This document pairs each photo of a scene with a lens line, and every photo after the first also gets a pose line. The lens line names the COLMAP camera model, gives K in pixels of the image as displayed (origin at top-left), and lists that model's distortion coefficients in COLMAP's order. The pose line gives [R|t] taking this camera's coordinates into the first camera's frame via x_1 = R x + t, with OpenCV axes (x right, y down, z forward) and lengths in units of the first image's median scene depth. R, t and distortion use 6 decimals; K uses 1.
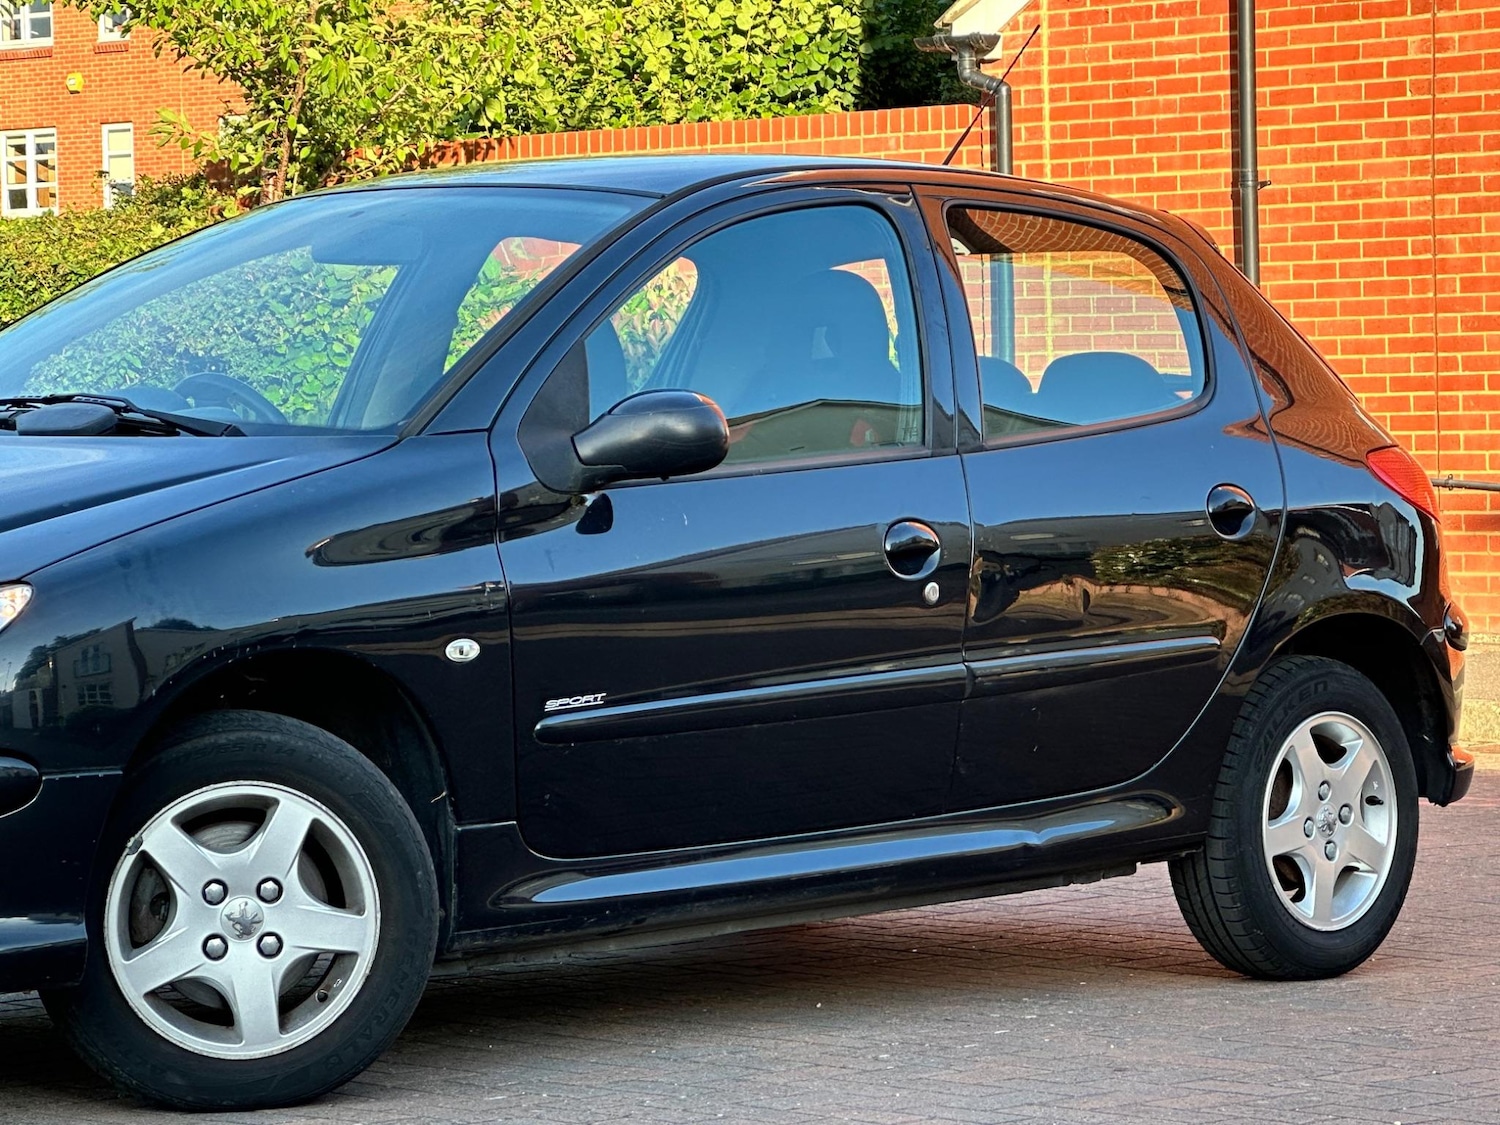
lens RADIAL K [[4638.9, 0, 750.5], [0, 4638.9, 514.7], [0, 0, 1]] dist [-0.458295, 13.118407]
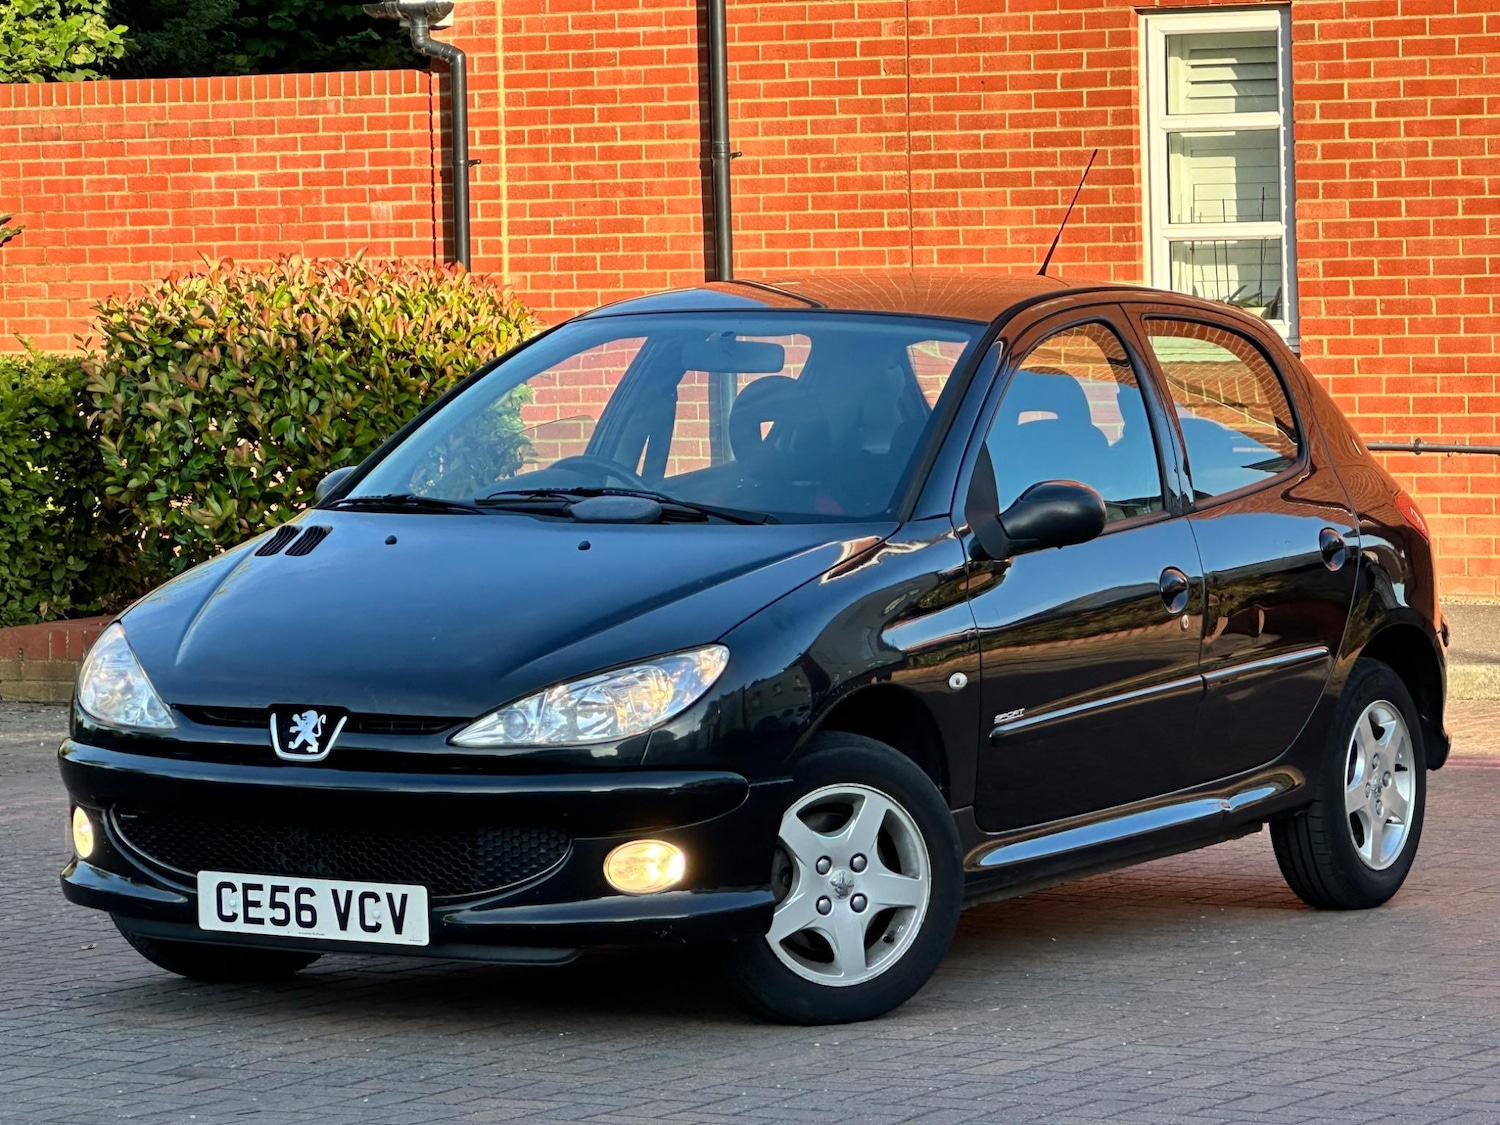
lens RADIAL K [[5437.4, 0, 750.3], [0, 5437.4, 563.3], [0, 0, 1]] dist [-0.567161, 13.233244]
pose [[0.973177, -0.017104, 0.229422, -0.167273], [0.010094, 0.999447, 0.031695, -0.019309], [-0.229837, -0.028529, 0.972811, -0.181984]]
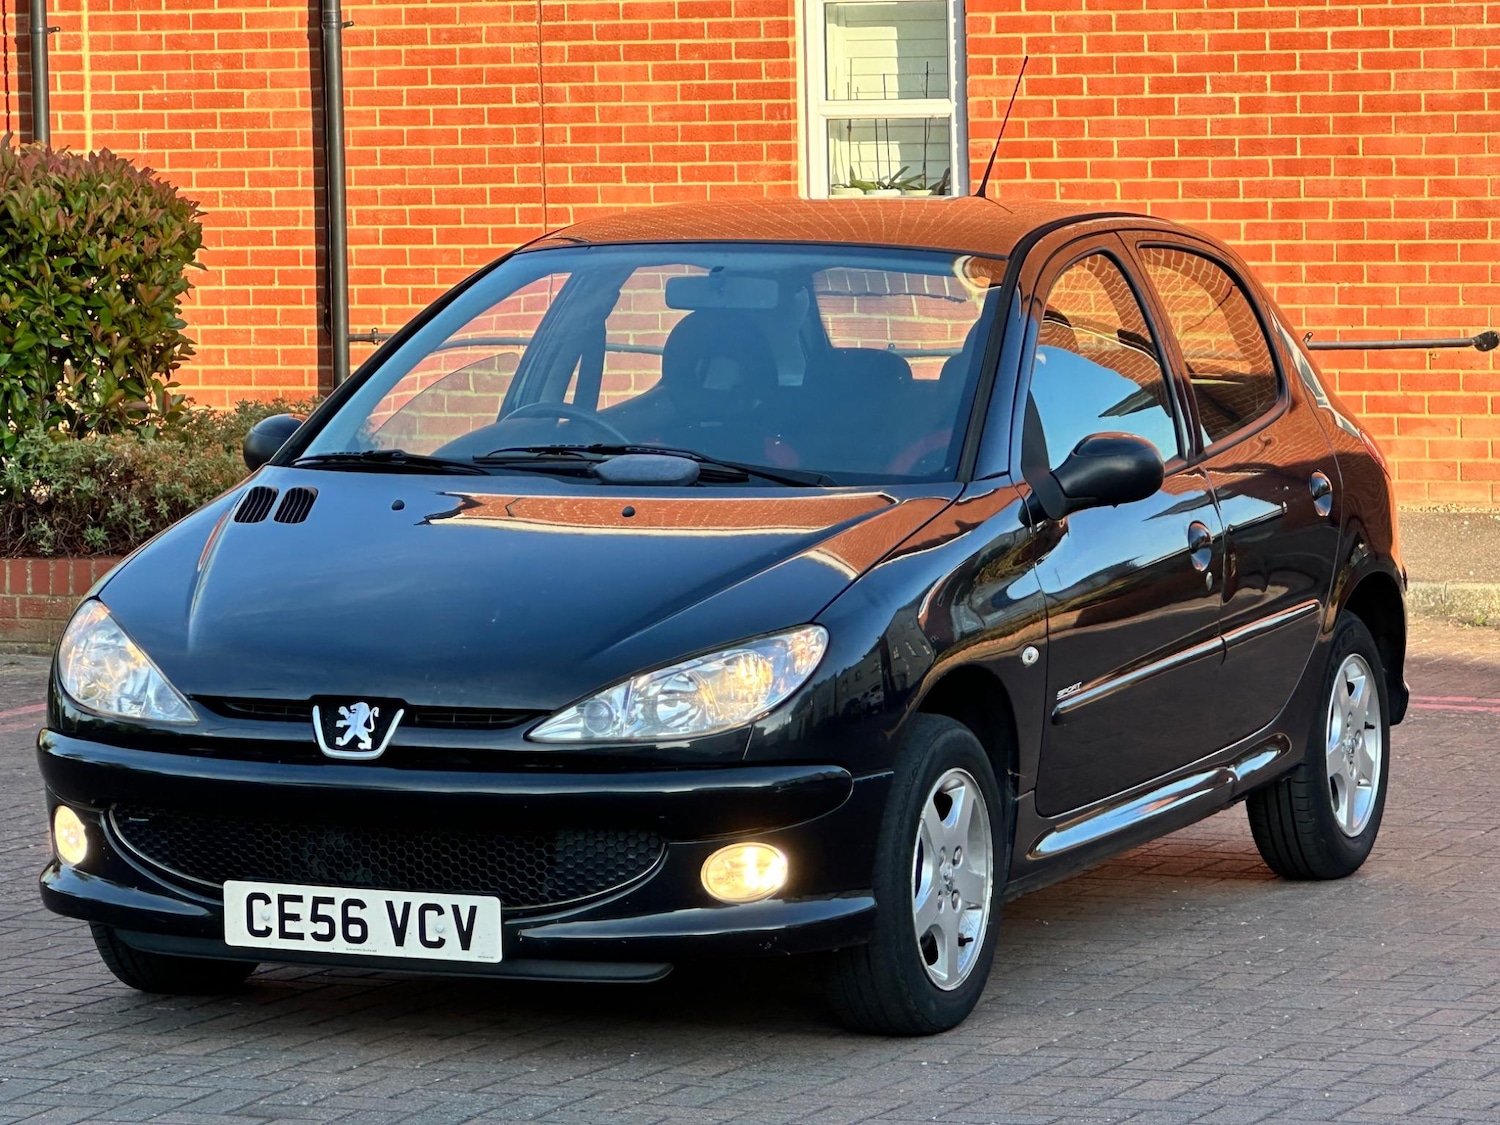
lens RADIAL K [[5727.2, 0, 856.5], [0, 5727.2, 564.2], [0, 0, 1]] dist [-0.560403, 10.310198]
pose [[0.929701, -0.031119, 0.366999, -0.230008], [0.009838, 0.998167, 0.059717, -0.030064], [-0.368185, -0.051908, 0.928303, -0.138702]]
